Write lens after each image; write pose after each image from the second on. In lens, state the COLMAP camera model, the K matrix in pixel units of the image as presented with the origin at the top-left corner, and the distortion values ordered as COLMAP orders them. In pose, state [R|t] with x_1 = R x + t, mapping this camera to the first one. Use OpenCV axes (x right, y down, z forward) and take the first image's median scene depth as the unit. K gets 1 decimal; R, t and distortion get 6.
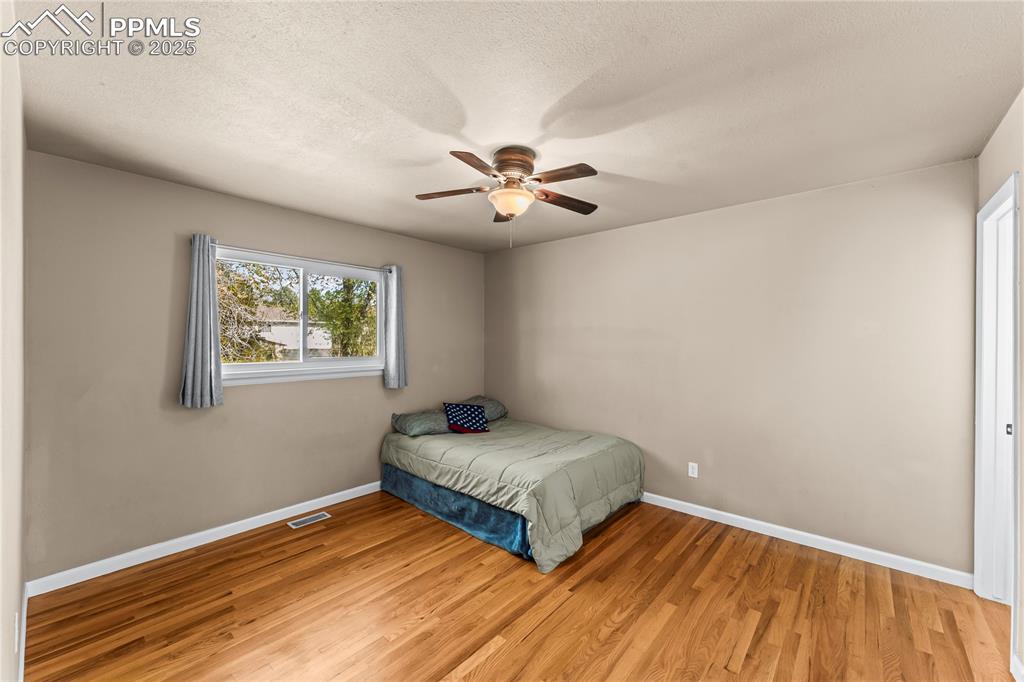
lens RADIAL K [[415.1, 0, 513.3], [0, 415.1, 339.7], [0, 0, 1]] dist [0.002927, -0.000703]
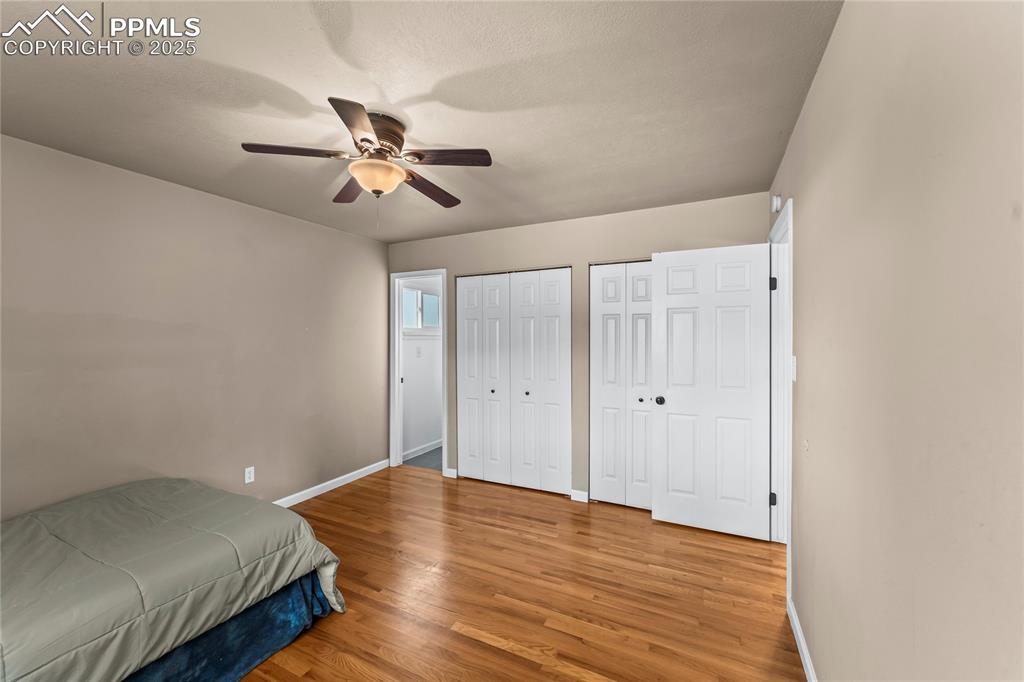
lens RADIAL K [[415.1, 0, 508.2], [0, 415.1, 336.4], [0, 0, 1]] dist [0.002927, -0.000703]
pose [[-0.244063, -0.006289, 0.969739, -0.789353], [0.001053, 0.999977, 0.006750, -0.009490], [-0.969759, 0.002669, -0.244050, 0.830087]]
